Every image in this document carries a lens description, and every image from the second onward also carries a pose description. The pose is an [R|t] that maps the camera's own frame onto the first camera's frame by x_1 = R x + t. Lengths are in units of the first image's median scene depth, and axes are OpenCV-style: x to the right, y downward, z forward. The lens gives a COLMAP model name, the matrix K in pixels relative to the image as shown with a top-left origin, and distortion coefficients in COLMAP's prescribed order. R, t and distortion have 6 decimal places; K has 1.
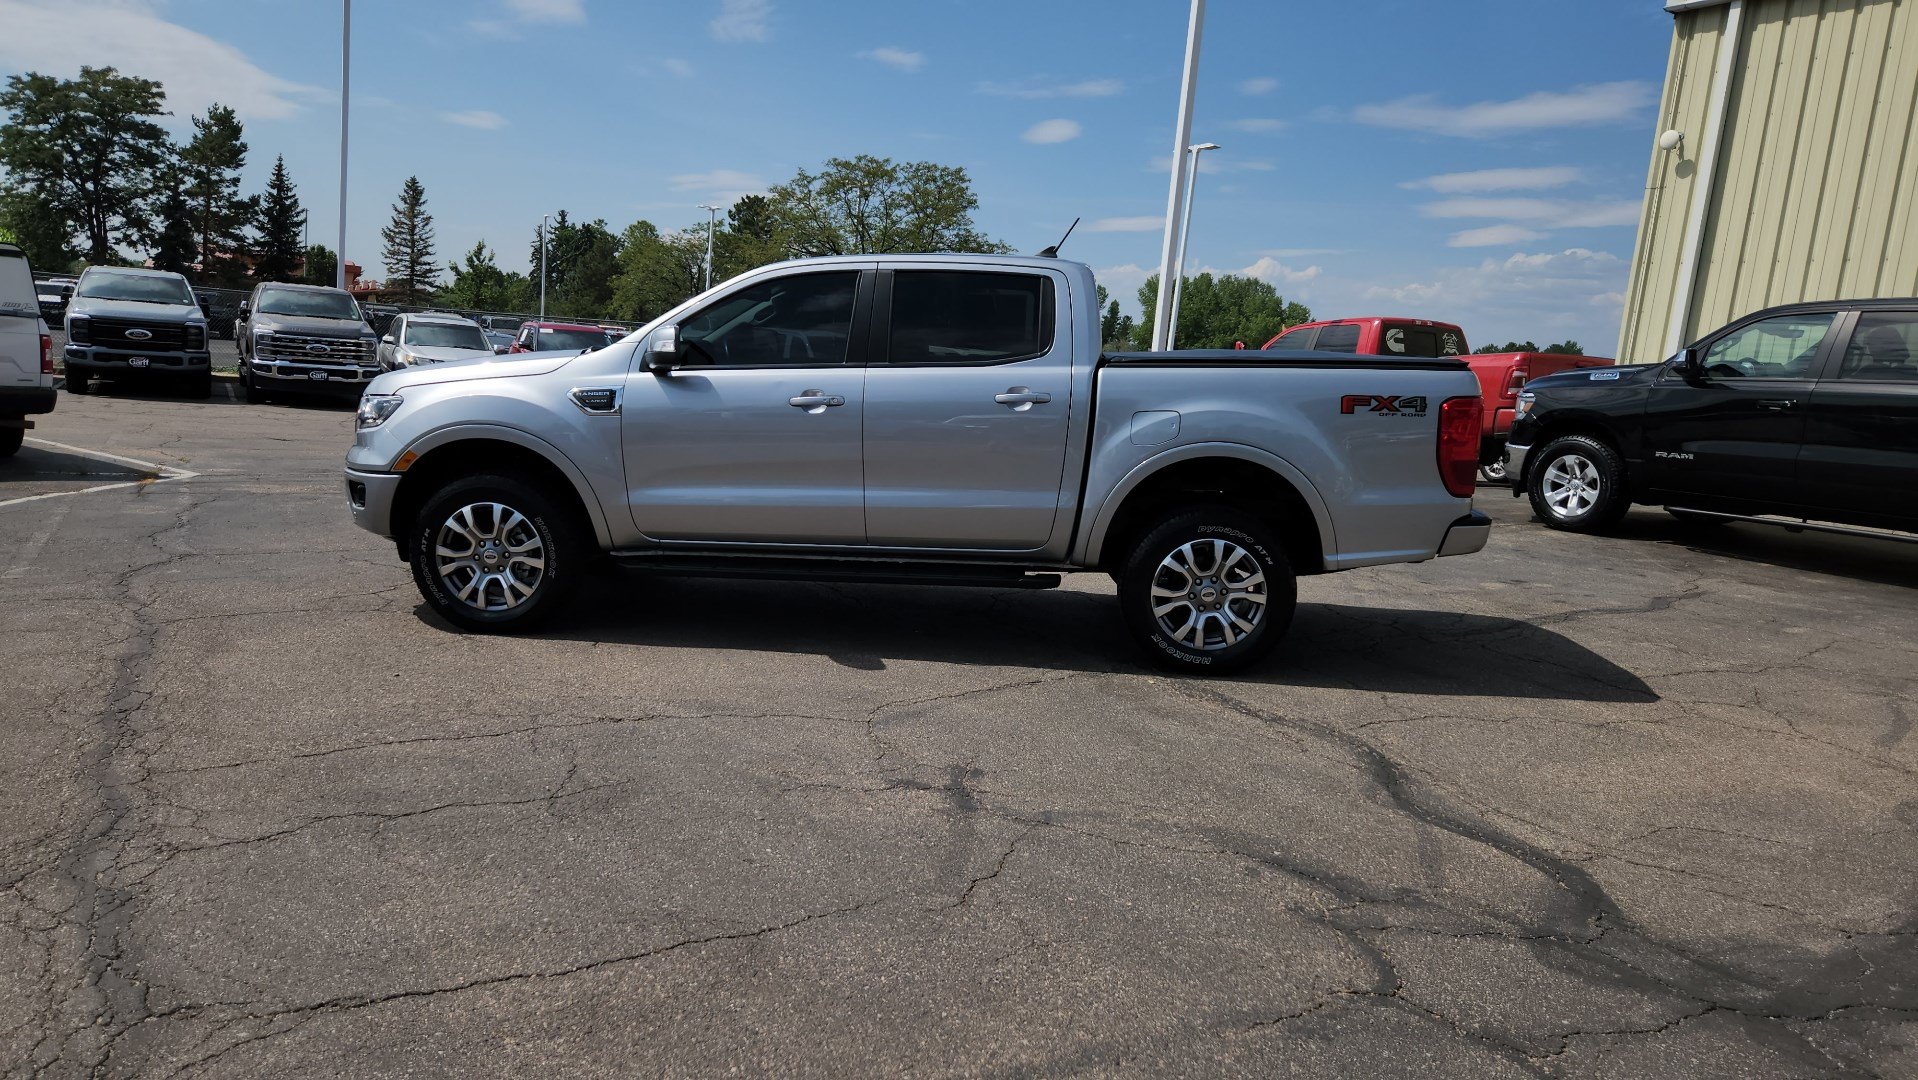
lens RADIAL K [[1288.8, 0, 935.3], [0, 1288.8, 539.6], [0, 0, 1]] dist [0.068190, -0.055787]
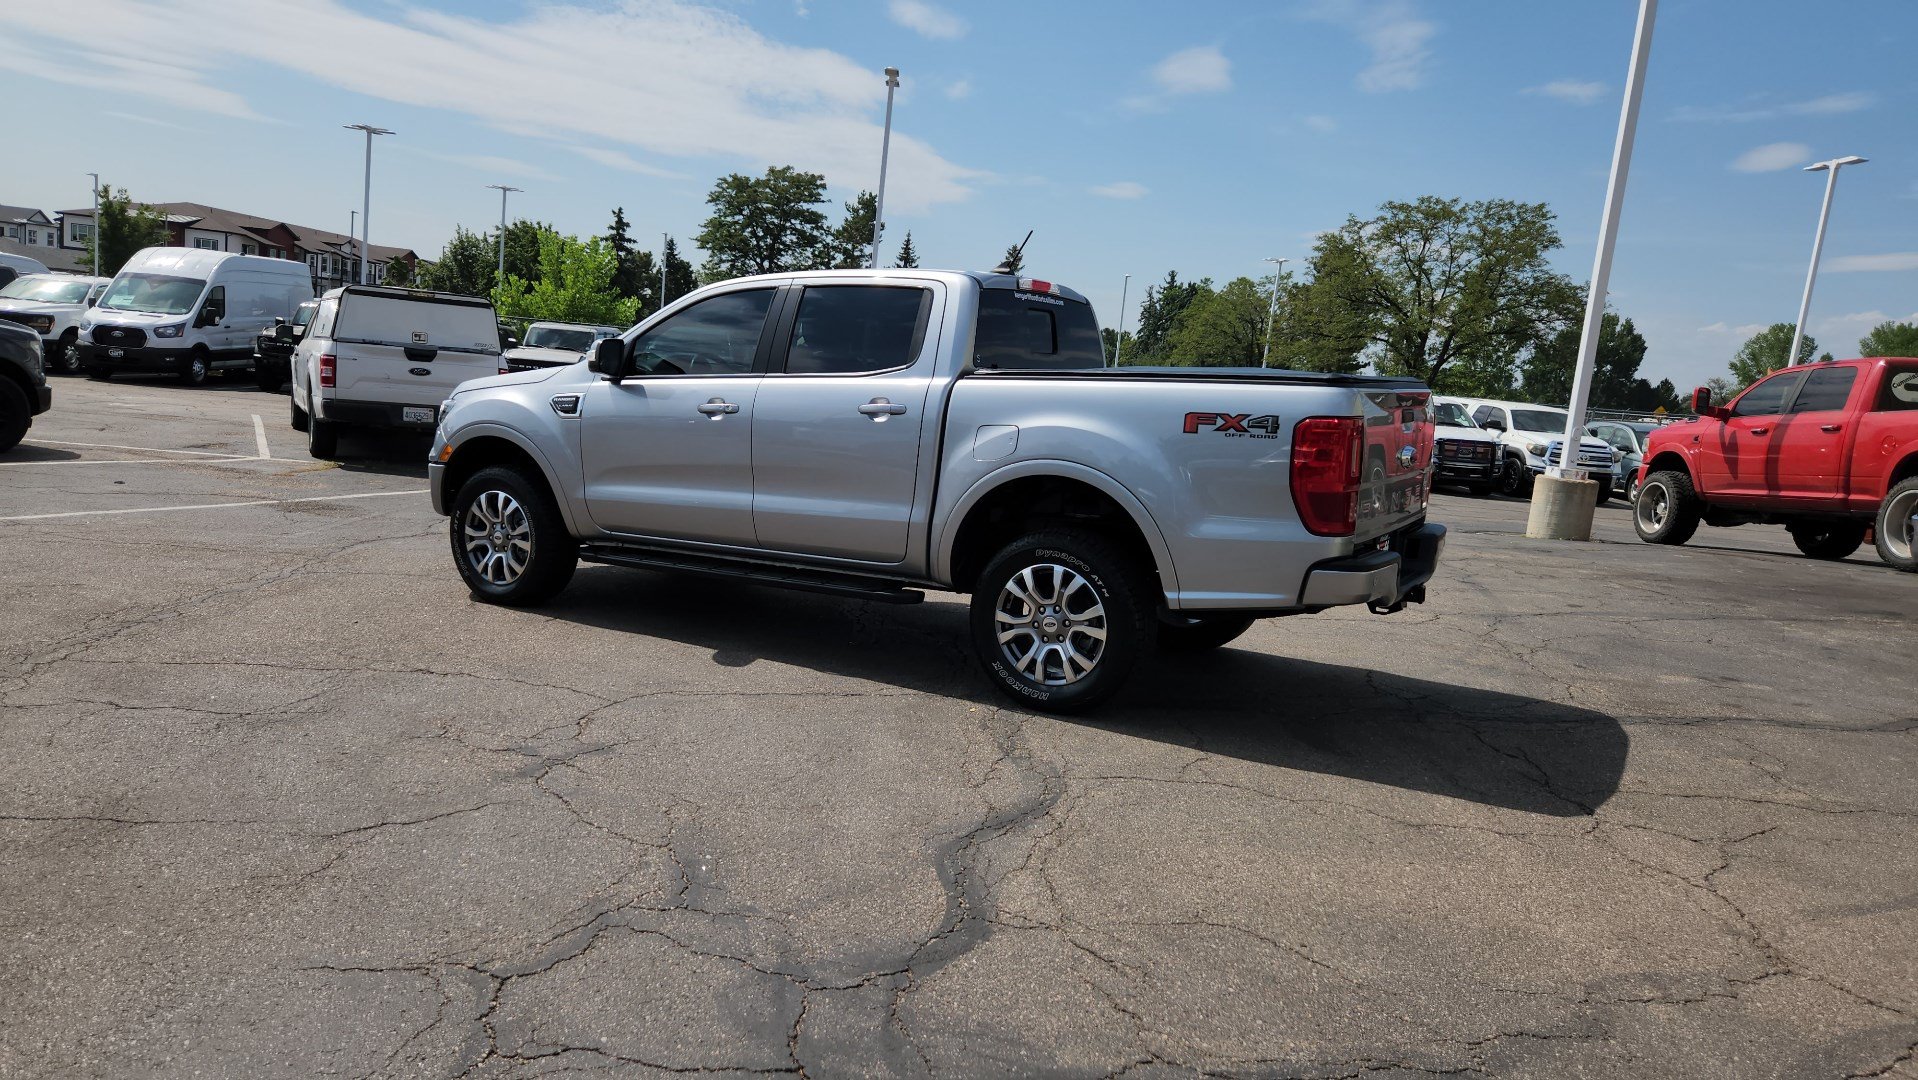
lens RADIAL K [[1290.5, 0, 924.0], [0, 1290.5, 534.0], [0, 0, 1]] dist [0.077866, -0.071062]
pose [[0.890895, 0.061836, -0.449981, 0.233400], [-0.083143, 0.996152, -0.027722, 0.004728], [0.446535, 0.062110, 0.892608, 0.055823]]
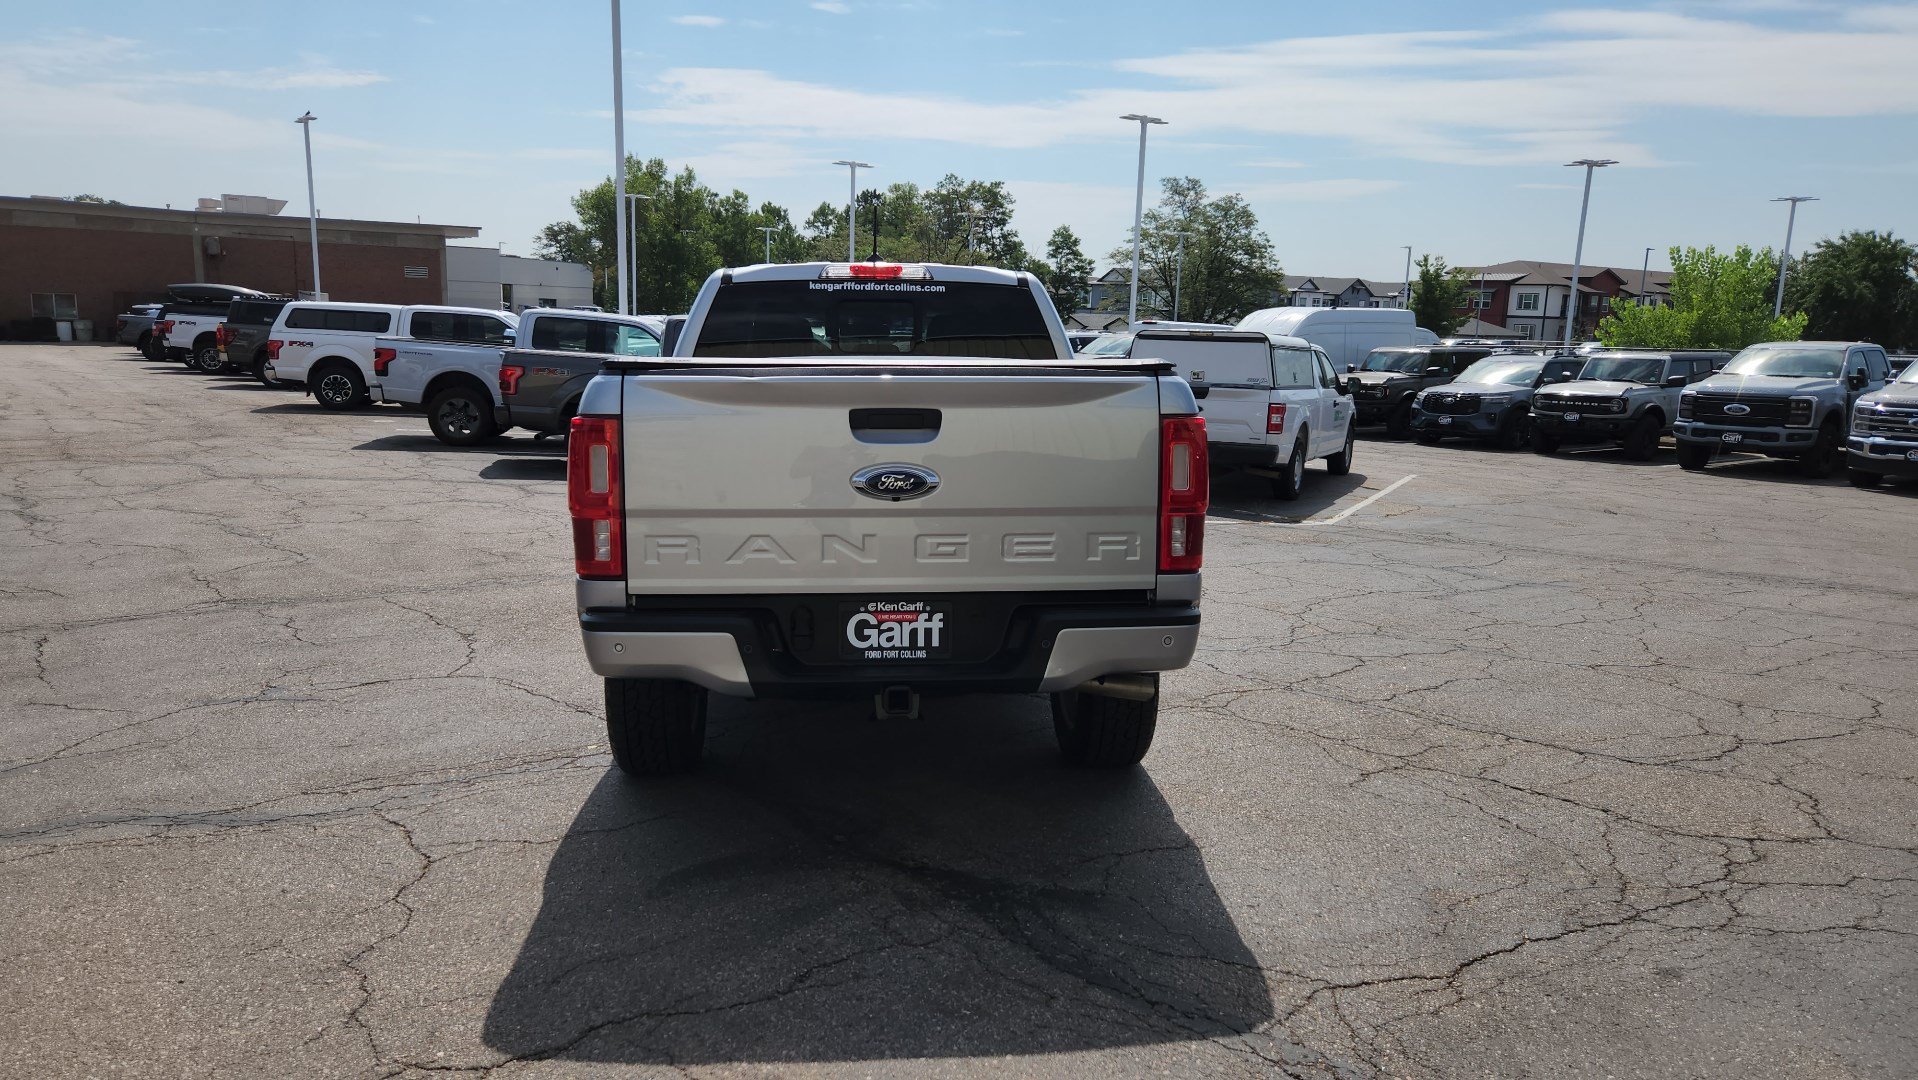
lens RADIAL K [[1283.3, 0, 927.7], [0, 1283.3, 536.3], [0, 0, 1]] dist [0.071525, -0.058259]
pose [[0.138737, 0.084116, -0.986750, 0.436942], [-0.155505, 0.985876, 0.062178, -0.048881], [0.978044, 0.144818, 0.149858, 0.449577]]
